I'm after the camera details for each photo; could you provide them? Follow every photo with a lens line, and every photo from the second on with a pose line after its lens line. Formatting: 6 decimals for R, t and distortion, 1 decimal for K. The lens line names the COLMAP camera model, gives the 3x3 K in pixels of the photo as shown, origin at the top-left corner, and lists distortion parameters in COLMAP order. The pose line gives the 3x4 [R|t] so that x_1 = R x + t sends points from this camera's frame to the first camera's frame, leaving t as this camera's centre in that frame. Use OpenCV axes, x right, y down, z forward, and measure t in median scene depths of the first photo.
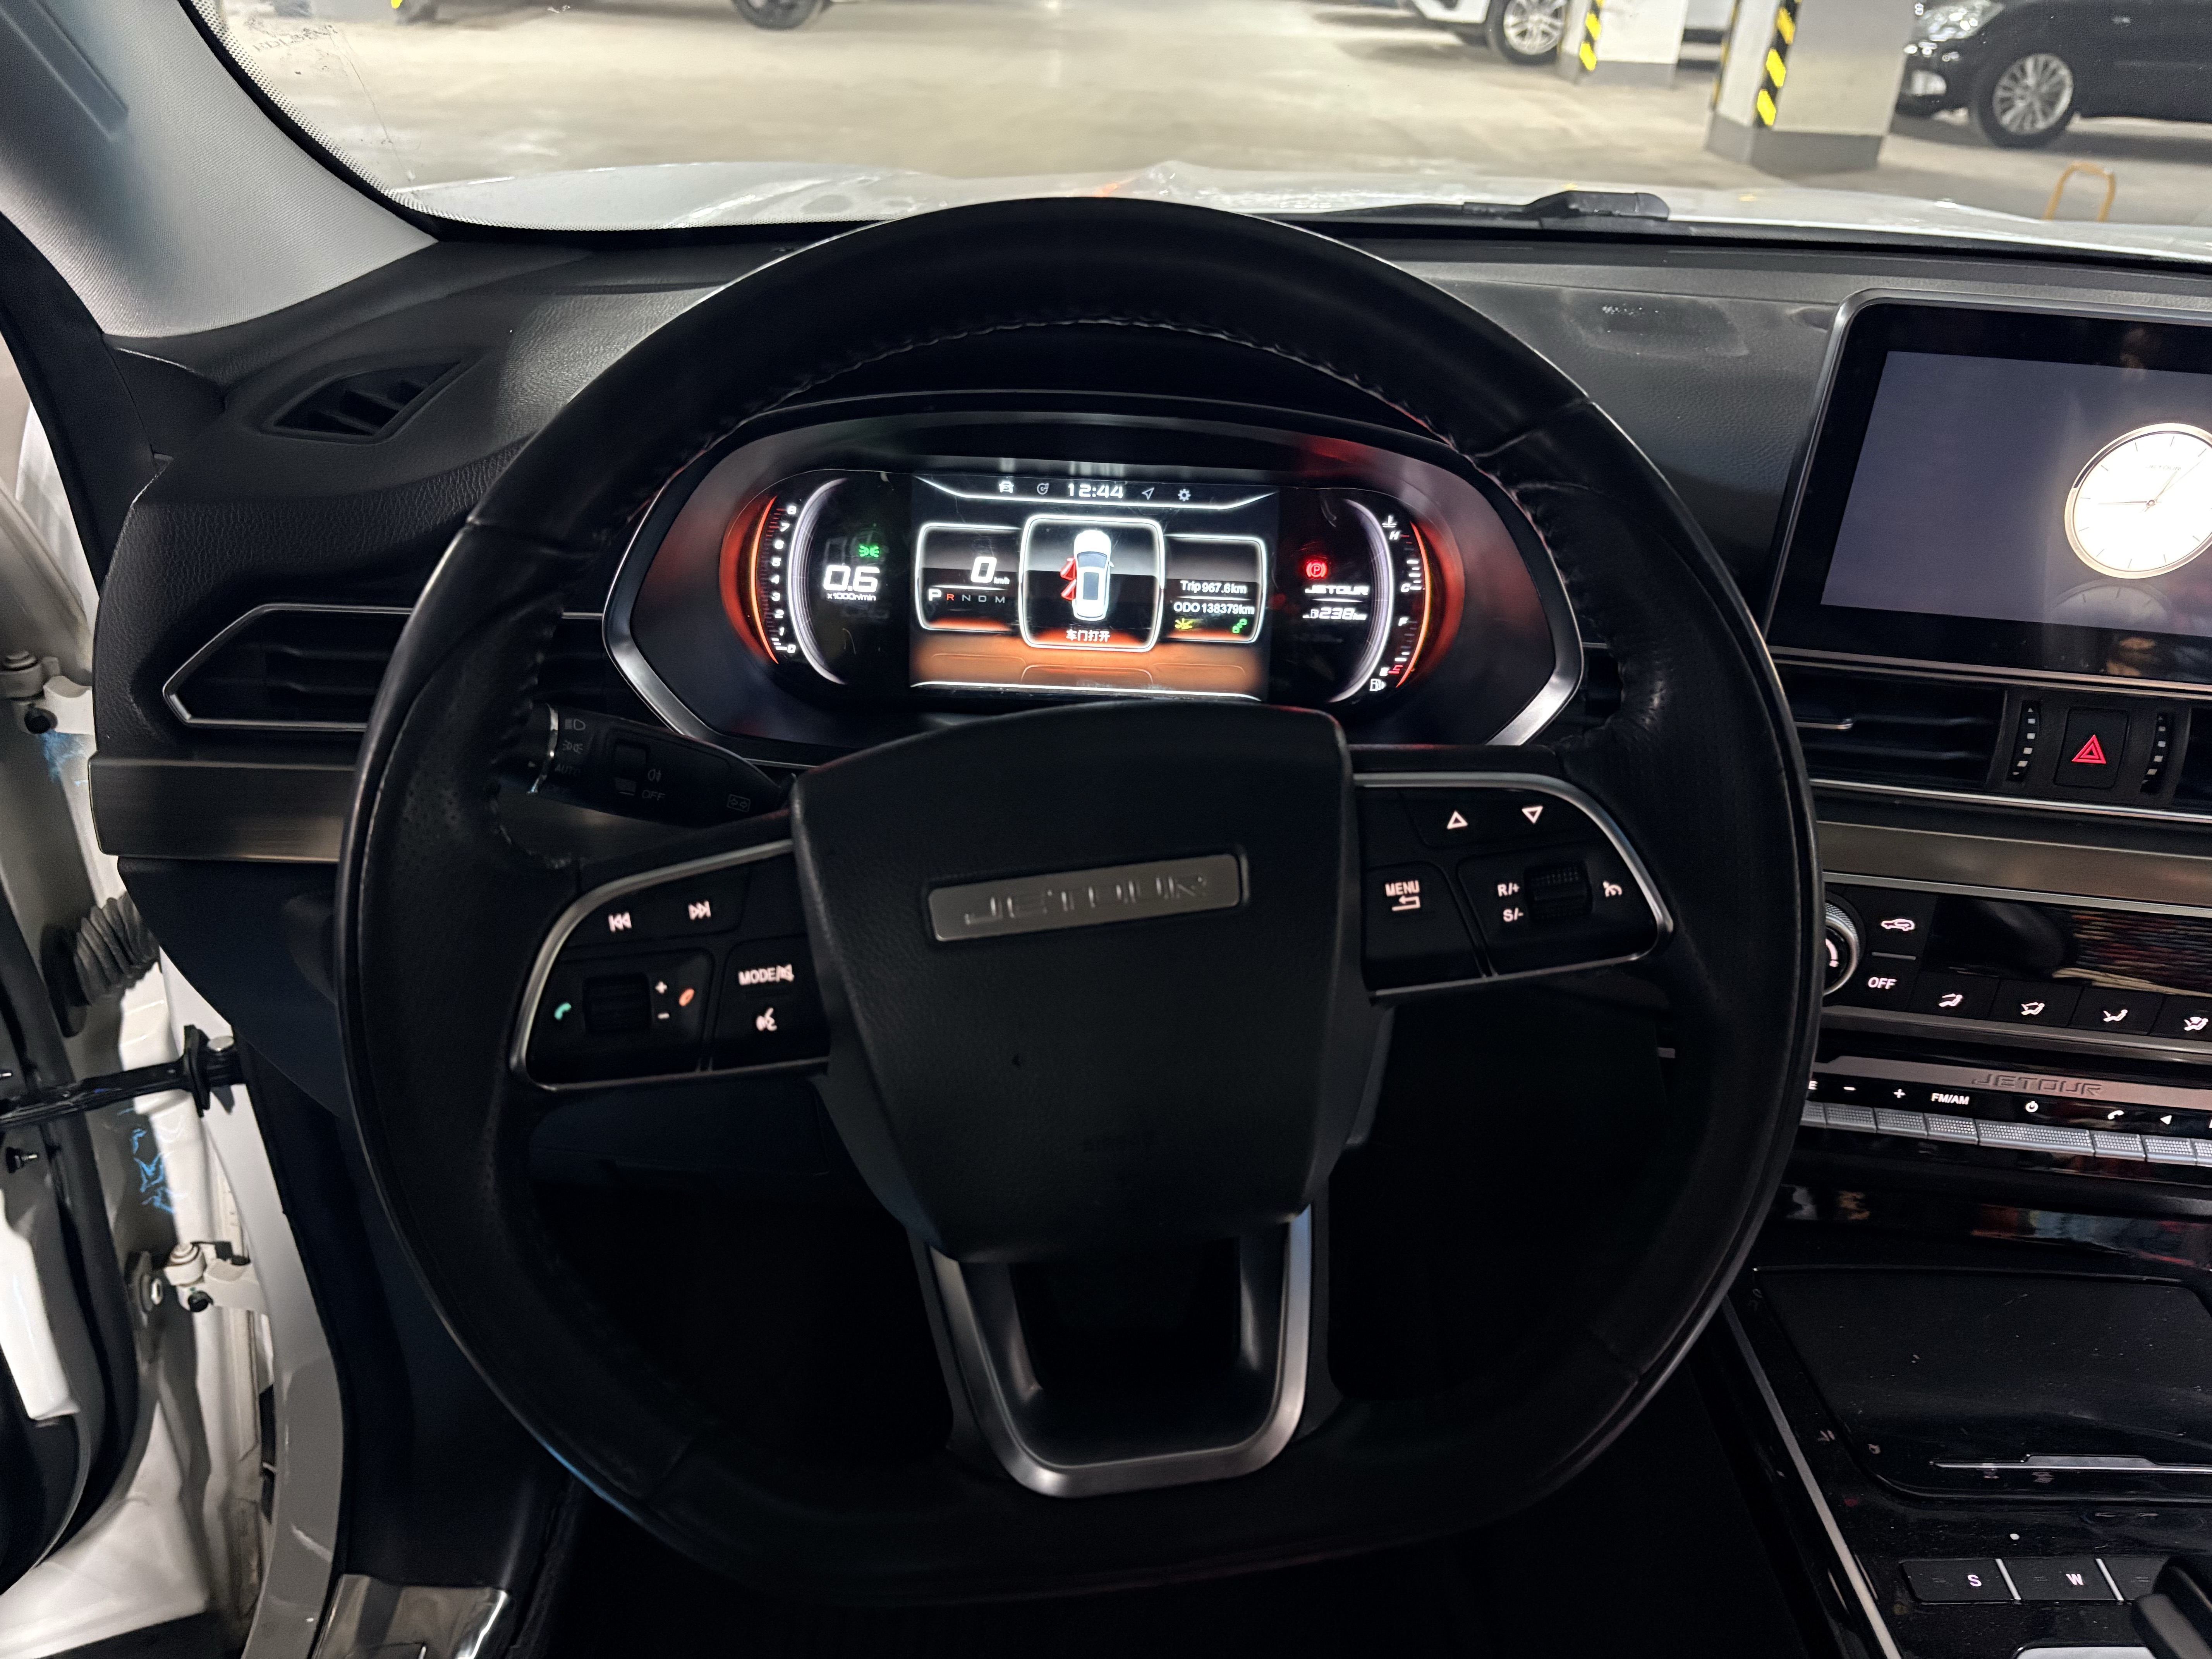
lens RADIAL K [[1677.0, 0, 1095.2], [0, 1677.0, 848.9], [0, 0, 1]] dist [0.040799, -0.033526]
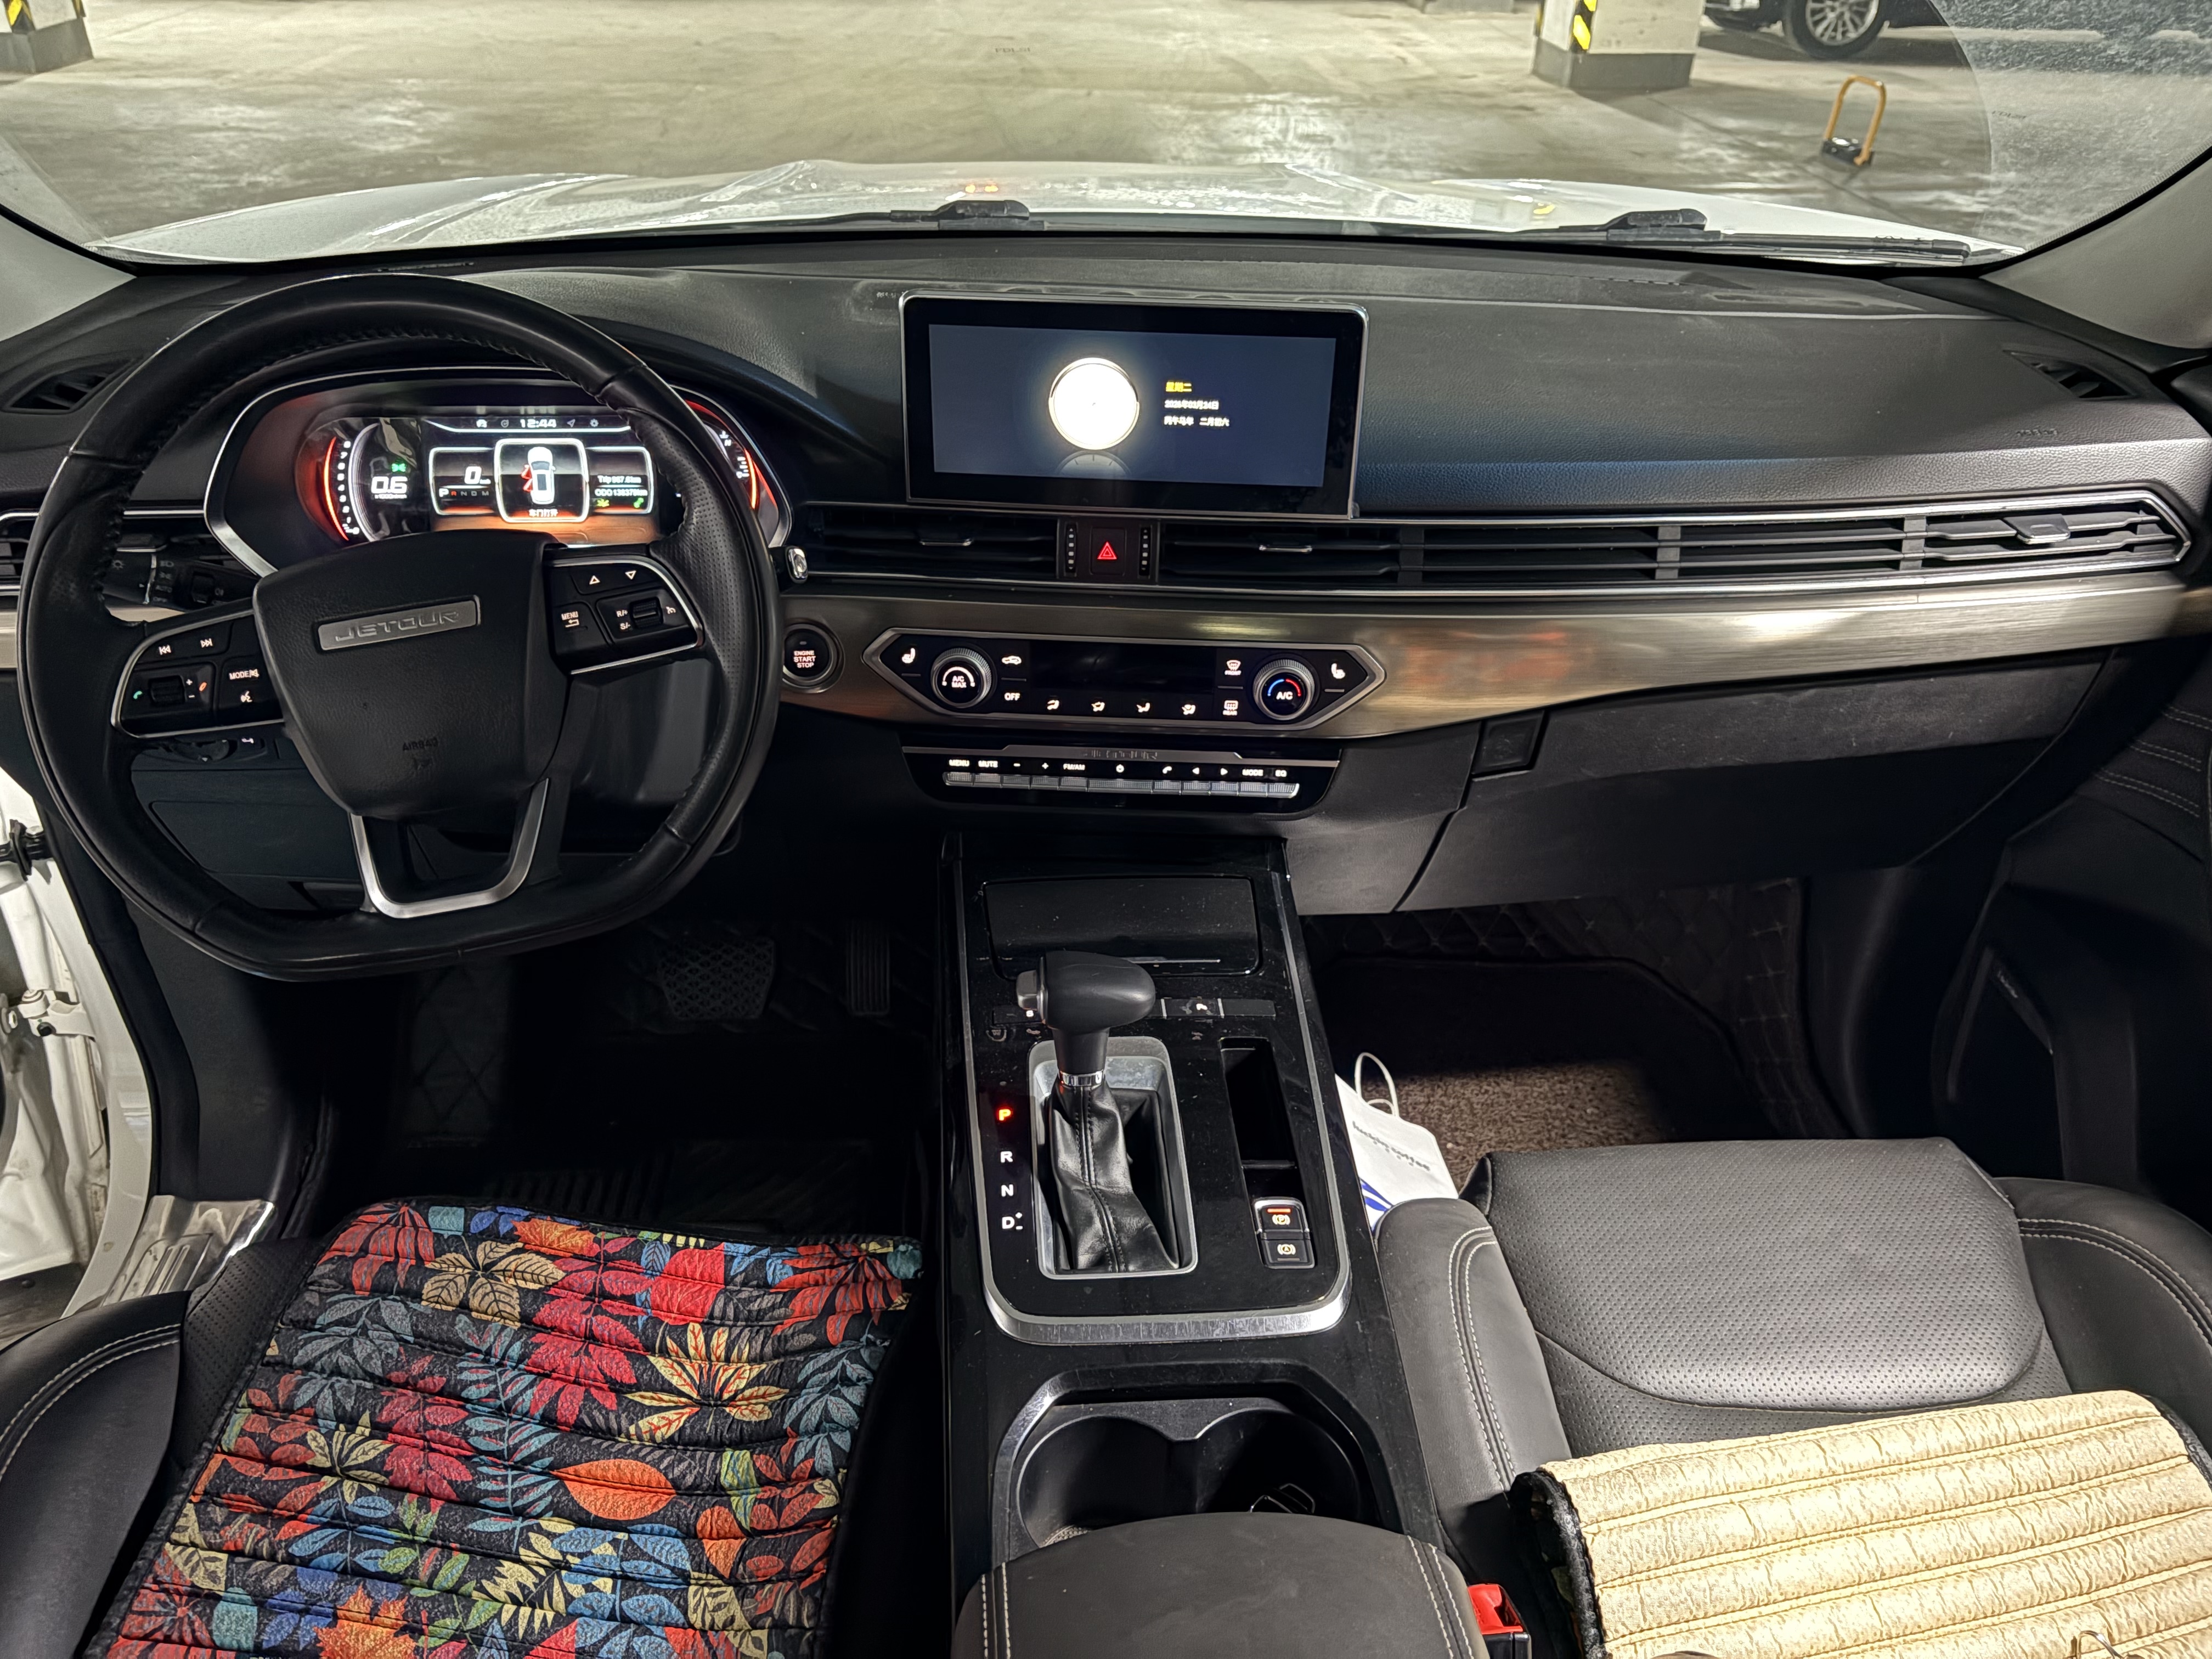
lens RADIAL K [[1677.0, 0, 1109.4], [0, 1677.0, 834.6], [0, 0, 1]] dist [0.040799, -0.033526]
pose [[0.997788, -0.056537, 0.034960, 0.466400], [0.055534, 0.998035, 0.029021, 0.164806], [-0.036532, -0.027016, 0.998967, -0.651204]]
